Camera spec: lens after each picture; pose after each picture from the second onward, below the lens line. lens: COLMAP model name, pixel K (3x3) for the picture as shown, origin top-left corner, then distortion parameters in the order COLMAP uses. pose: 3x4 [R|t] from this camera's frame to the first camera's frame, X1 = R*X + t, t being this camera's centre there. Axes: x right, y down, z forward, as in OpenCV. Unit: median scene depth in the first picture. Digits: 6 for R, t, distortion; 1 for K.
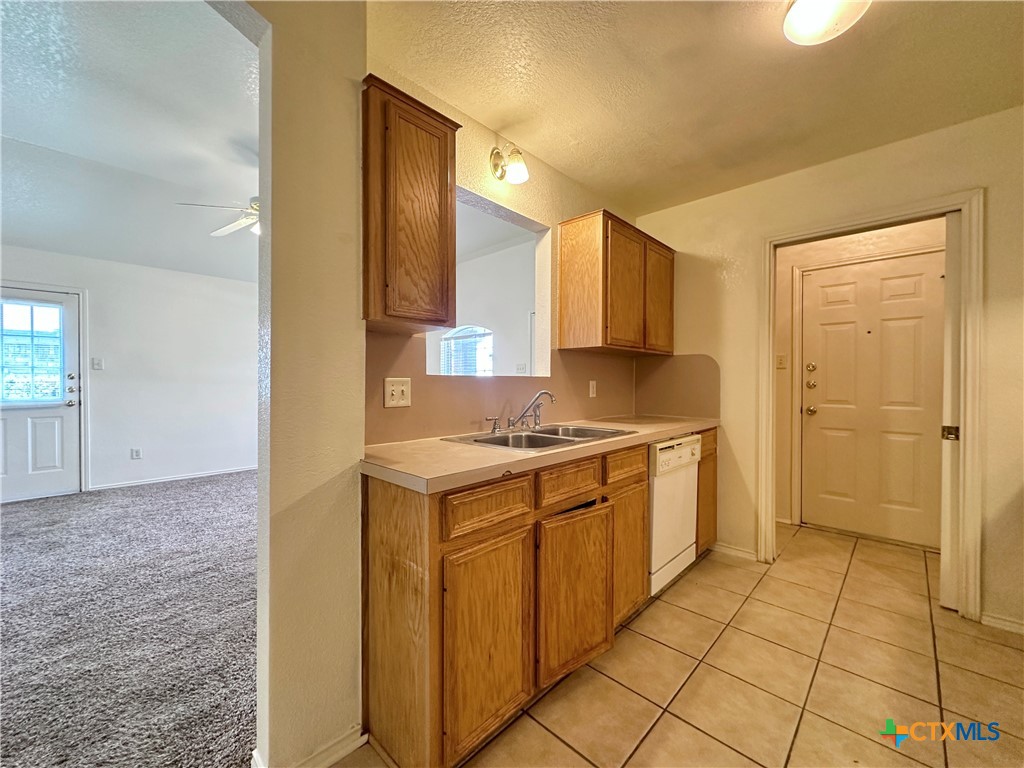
lens RADIAL K [[408.8, 0, 512.6], [0, 408.8, 383.8], [0, 0, 1]] dist [0.000211, 0.000827]
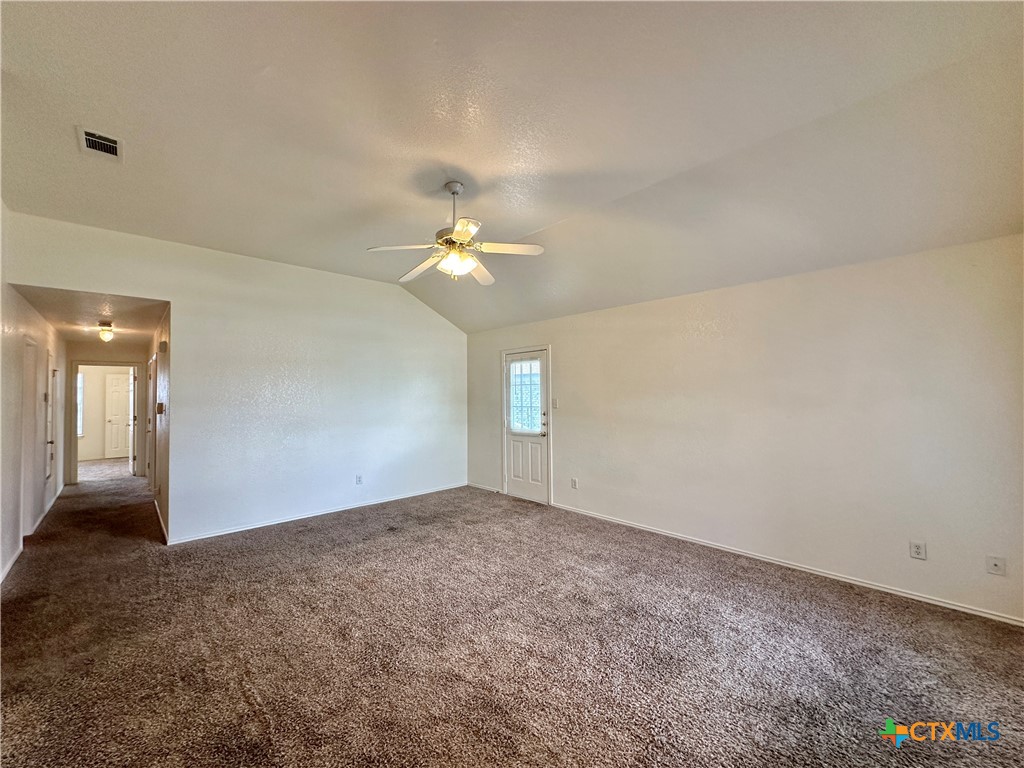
lens RADIAL K [[408.8, 0, 514.1], [0, 408.8, 386.2], [0, 0, 1]] dist [0.000211, 0.000827]
pose [[-0.040456, -0.014886, -0.999070, 0.373352], [0.003780, 0.999880, -0.015051, -0.143199], [0.999174, -0.004386, -0.040395, 1.606658]]
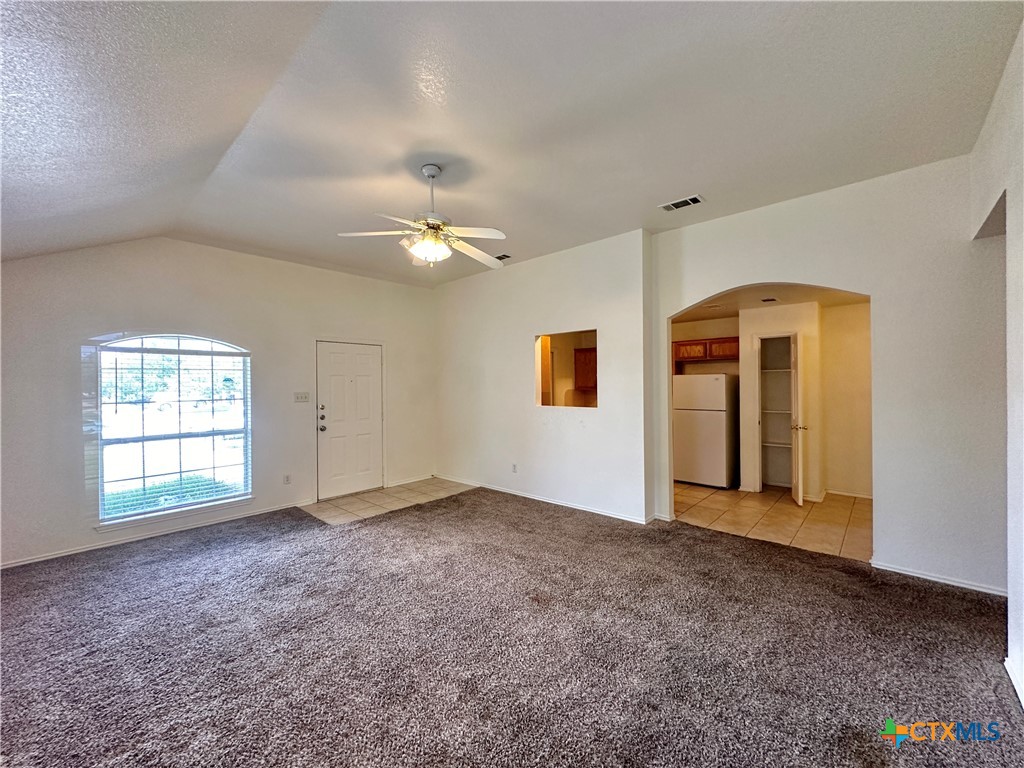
lens RADIAL K [[408.8, 0, 512.3], [0, 408.8, 384.8], [0, 0, 1]] dist [0.000211, 0.000827]
pose [[-0.021956, -0.005001, 0.999746, -2.019105], [0.015676, 0.999863, 0.005346, -0.139595], [-0.999636, 0.015789, -0.021875, 1.182686]]
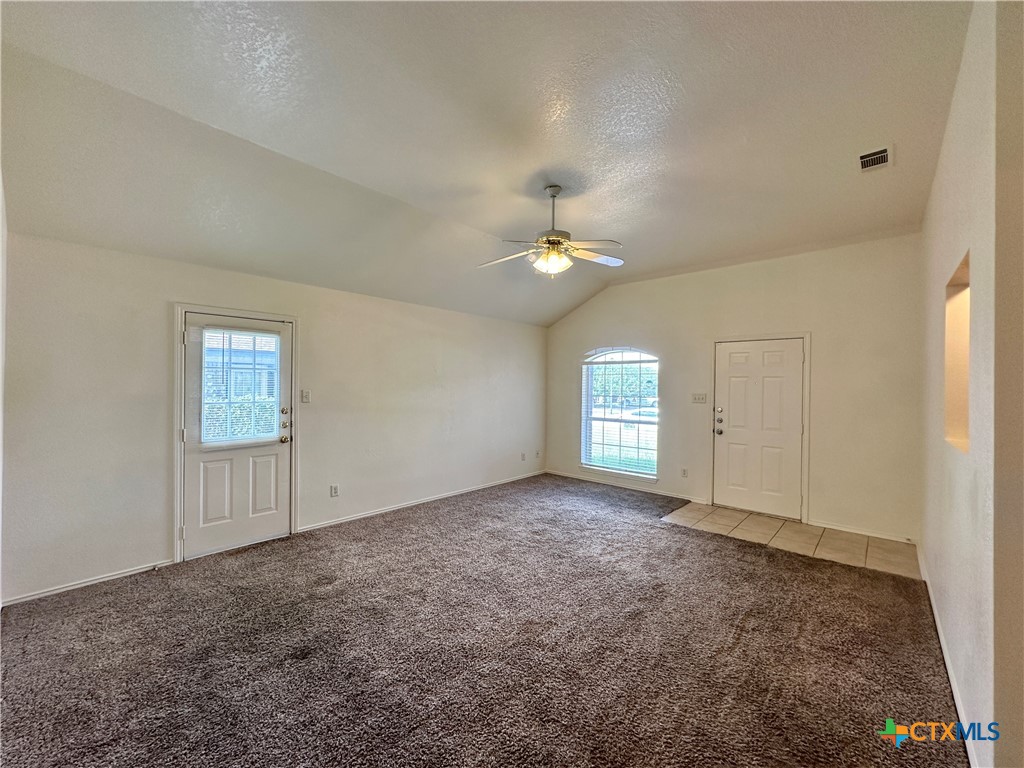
lens RADIAL K [[408.8, 0, 512.3], [0, 408.8, 385.5], [0, 0, 1]] dist [0.000211, 0.000827]
pose [[0.999548, 0.011230, 0.027879, -0.986024], [-0.011054, 0.999918, -0.006447, -0.126256], [-0.027949, 0.006136, 0.999591, 0.090277]]
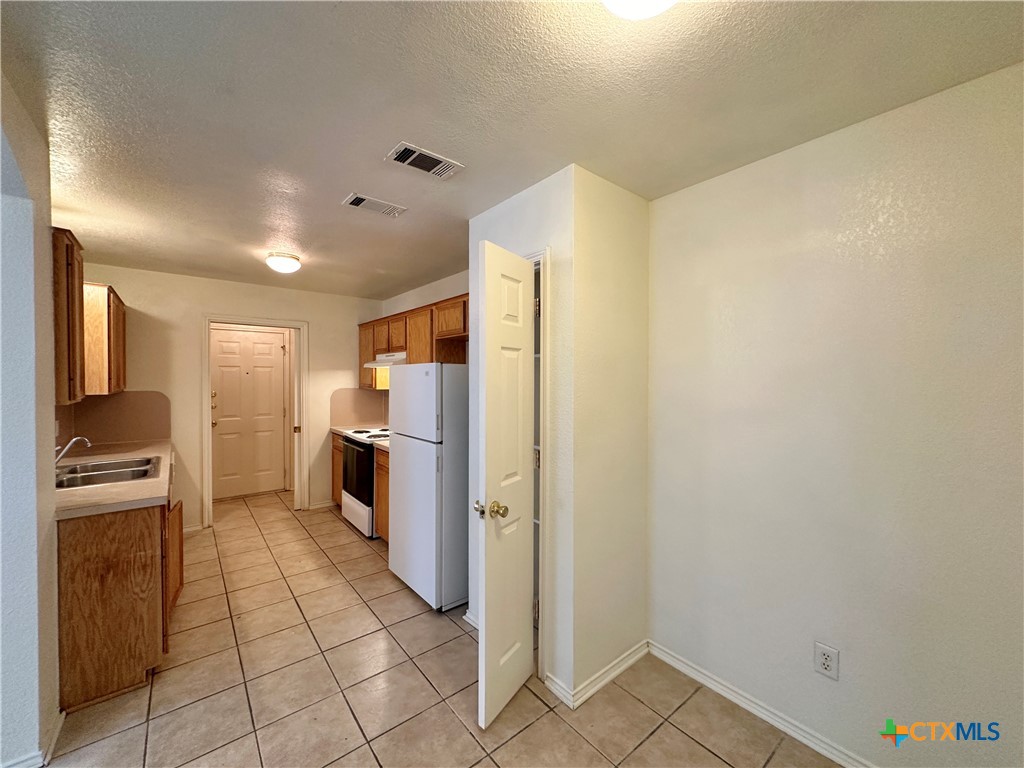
lens RADIAL K [[408.8, 0, 511.3], [0, 408.8, 382.9], [0, 0, 1]] dist [0.000211, 0.000827]
pose [[0.124490, -0.014771, 0.992111, -0.808123], [0.004346, 0.999888, 0.014341, -0.131170], [-0.992211, 0.002527, 0.124540, -0.345655]]
